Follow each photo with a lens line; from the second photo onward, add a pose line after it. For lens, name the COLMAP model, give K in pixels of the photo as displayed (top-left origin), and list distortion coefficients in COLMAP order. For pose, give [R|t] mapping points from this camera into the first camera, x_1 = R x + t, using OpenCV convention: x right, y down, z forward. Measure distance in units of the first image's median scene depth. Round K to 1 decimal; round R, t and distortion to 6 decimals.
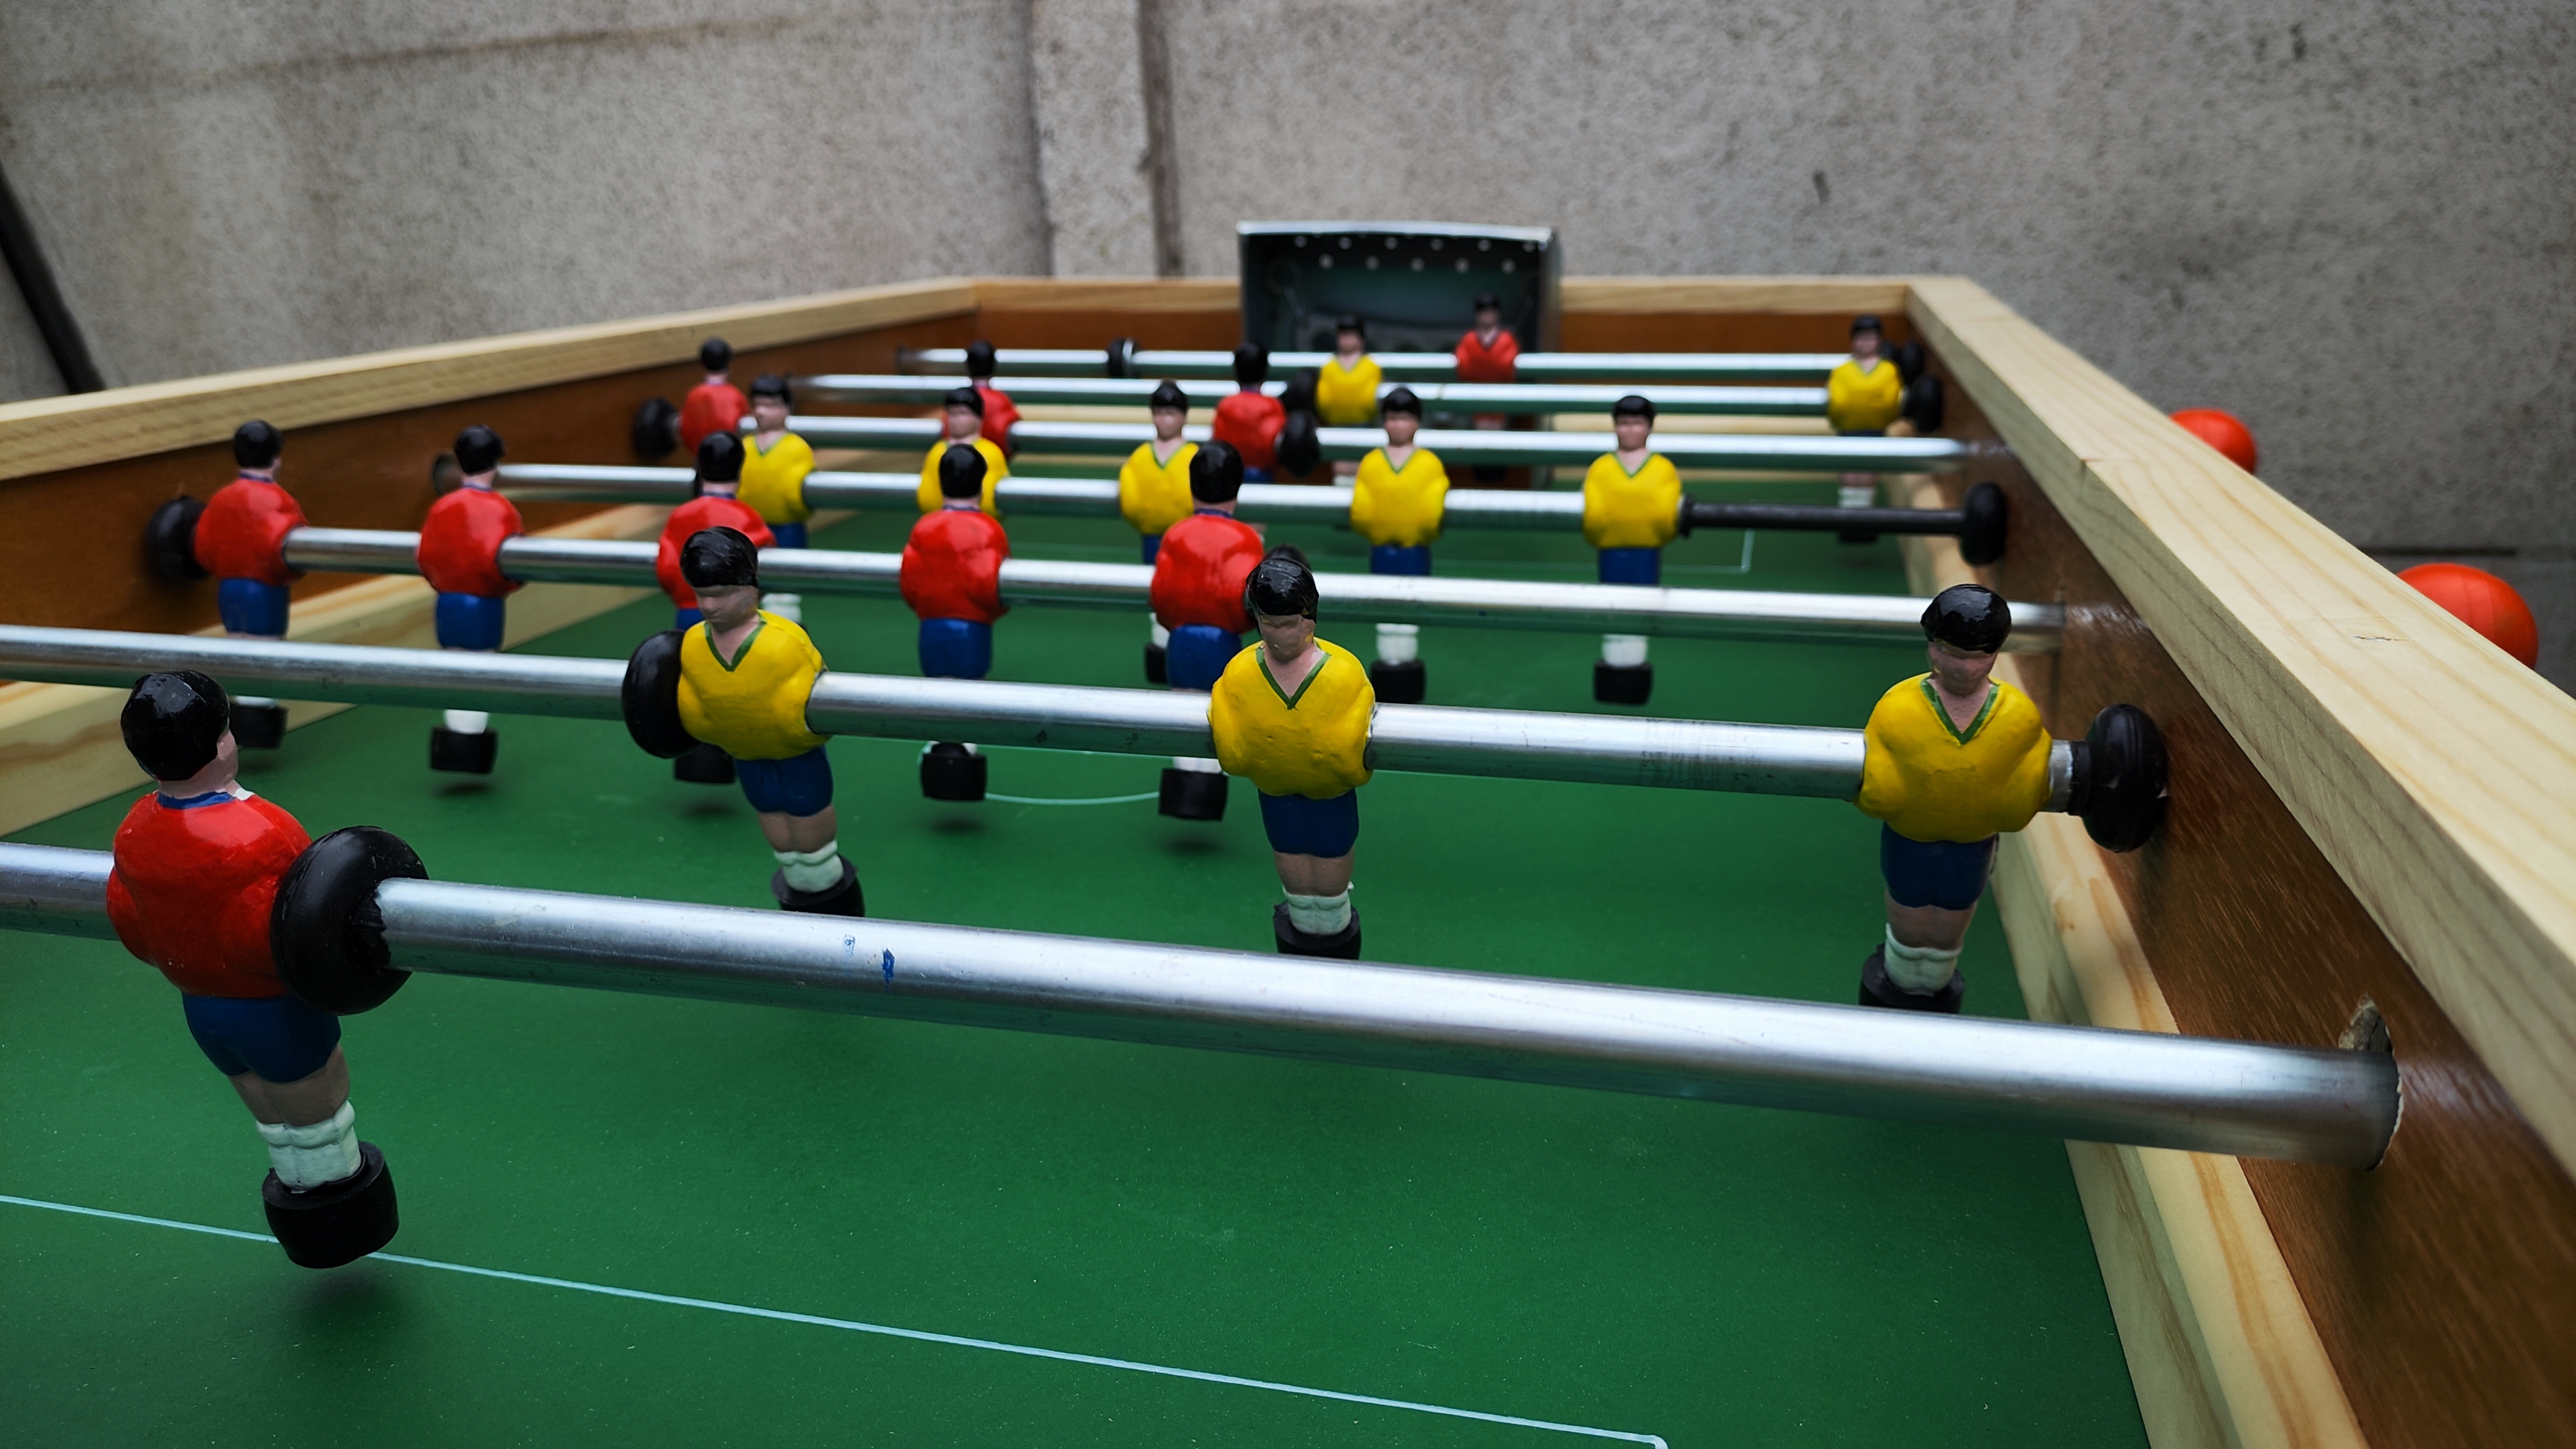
lens RADIAL K [[1865.1, 0, 1286.8], [0, 1865.1, 776.9], [0, 0, 1]] dist [0.058773, -0.096752]
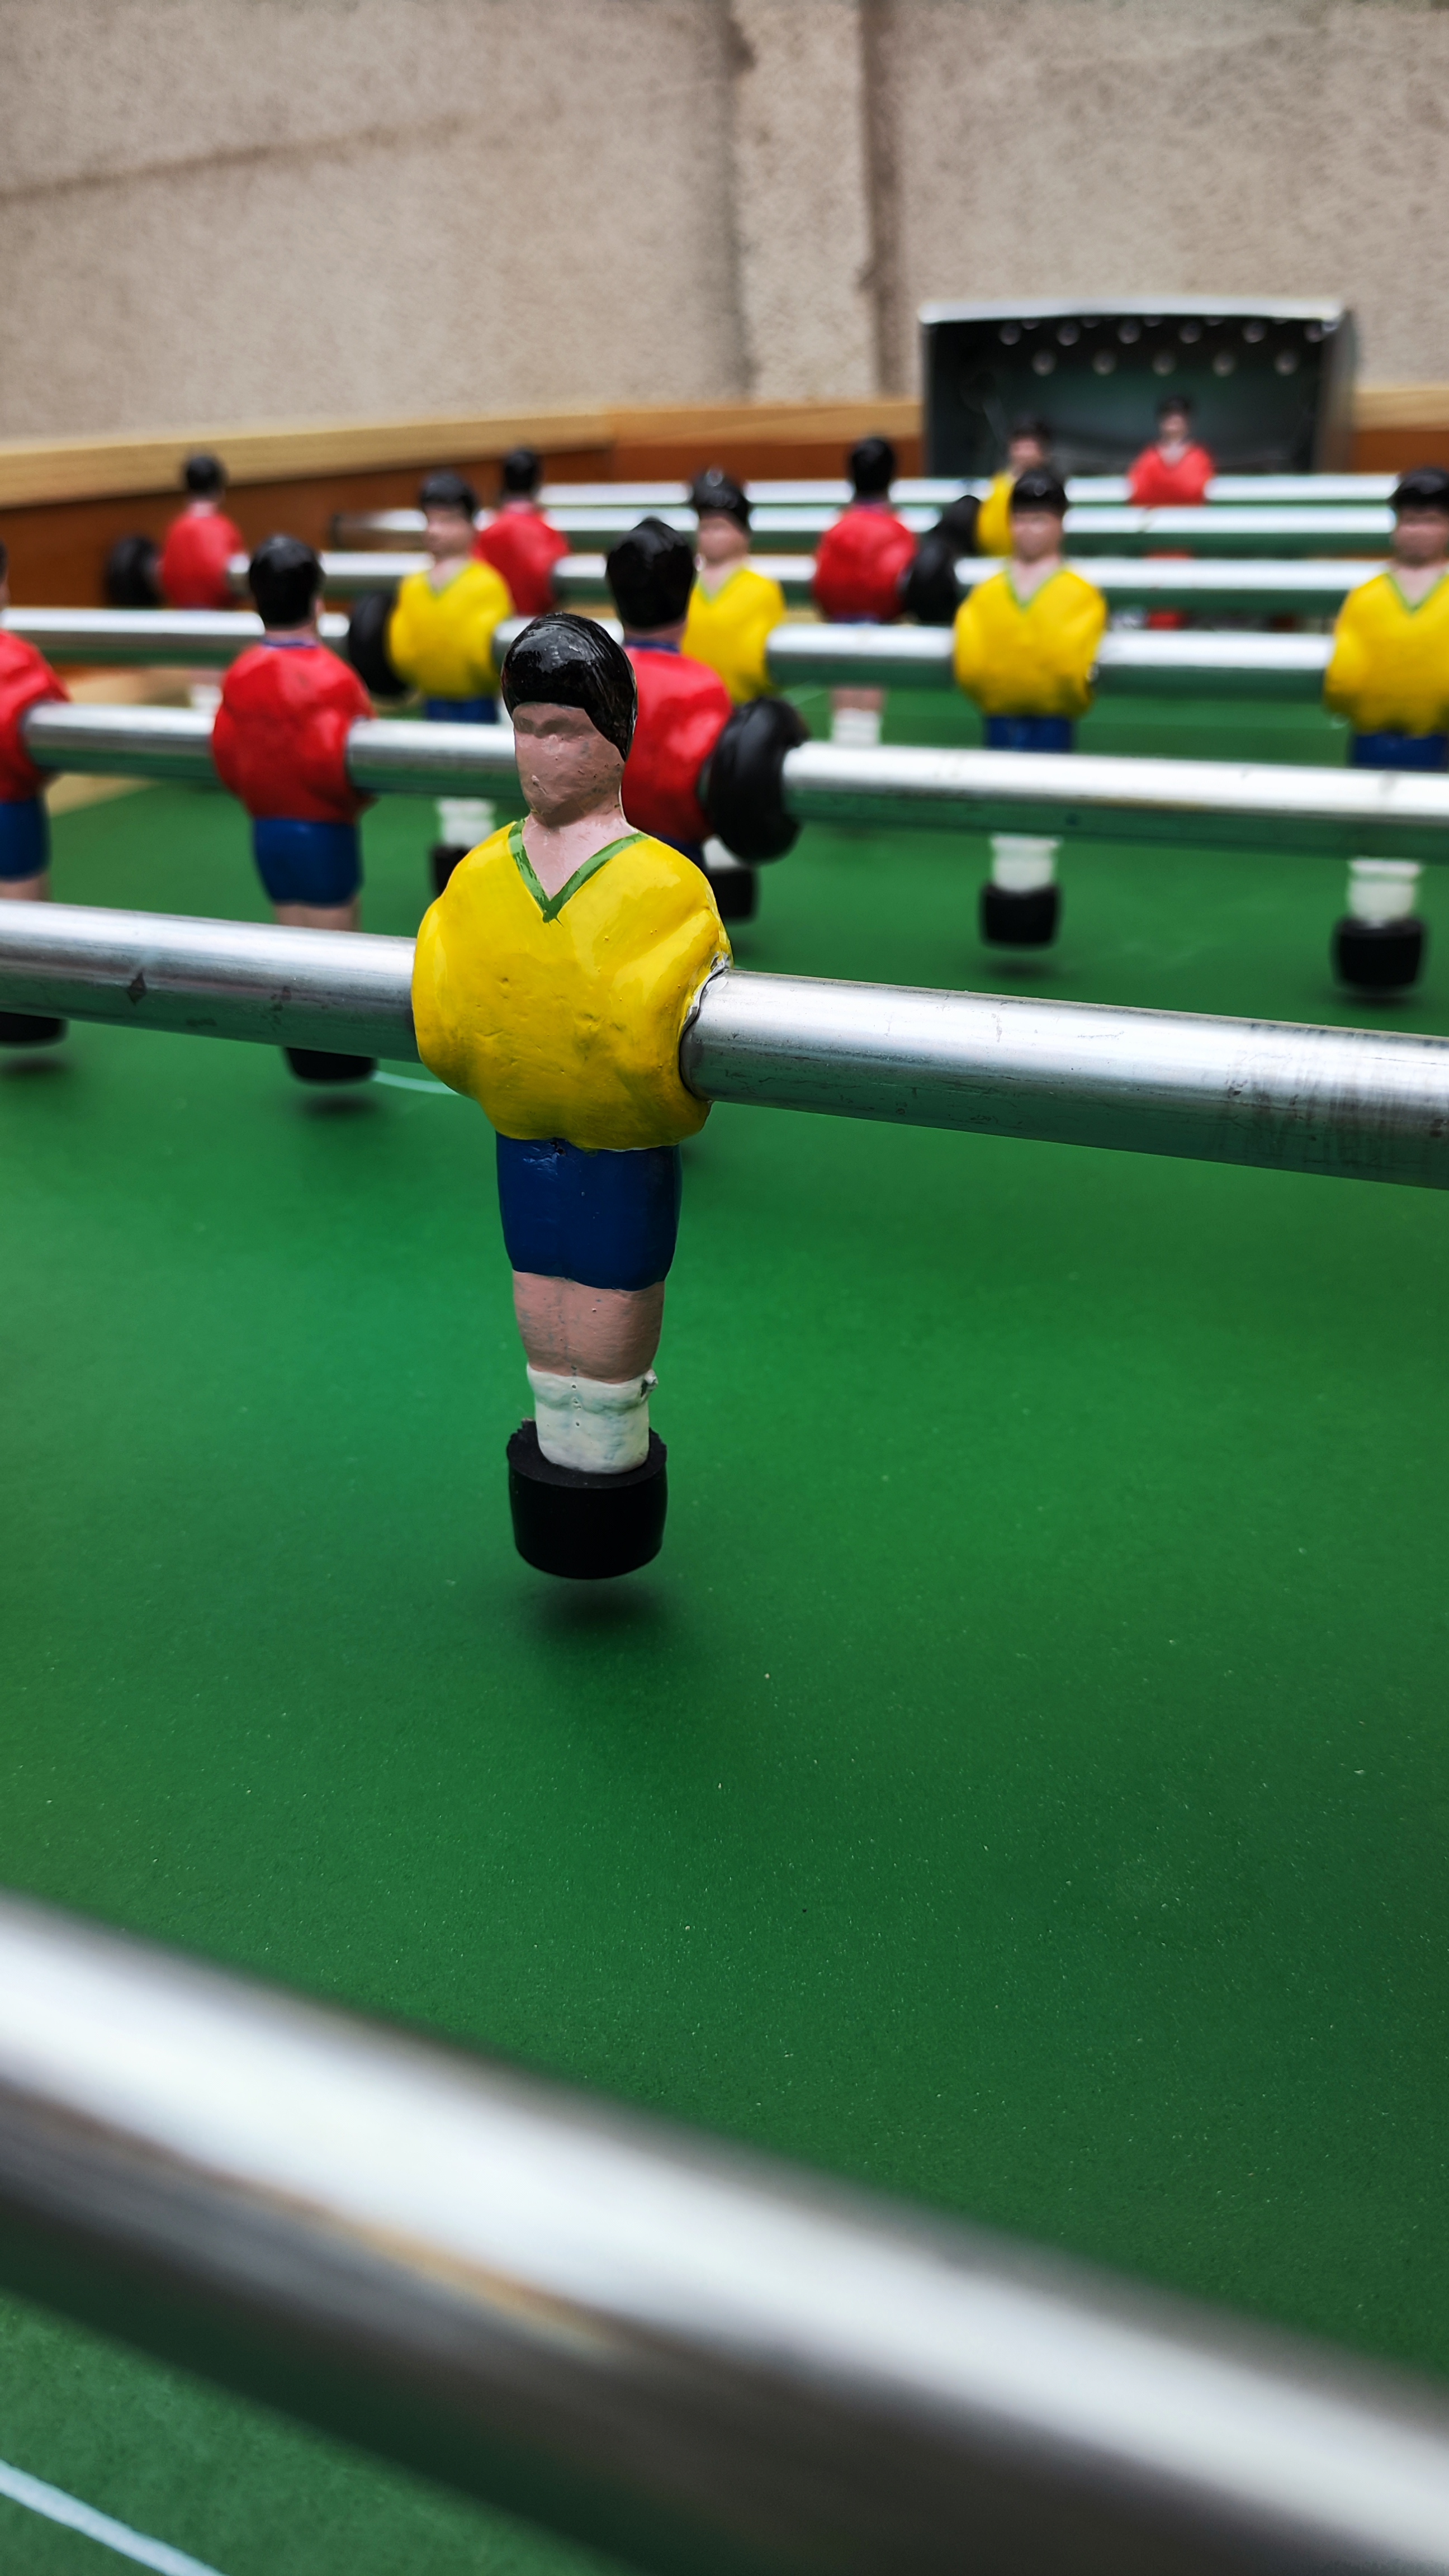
lens RADIAL K [[1879.9, 0, 742.3], [0, 1879.9, 1277.7], [0, 0, 1]] dist [0.042641, -0.062436]
pose [[0.986134, 0.054496, -0.156747, 0.026736], [-0.032032, 0.989288, 0.142420, -0.007736], [0.162829, -0.135424, 0.977316, 0.111550]]
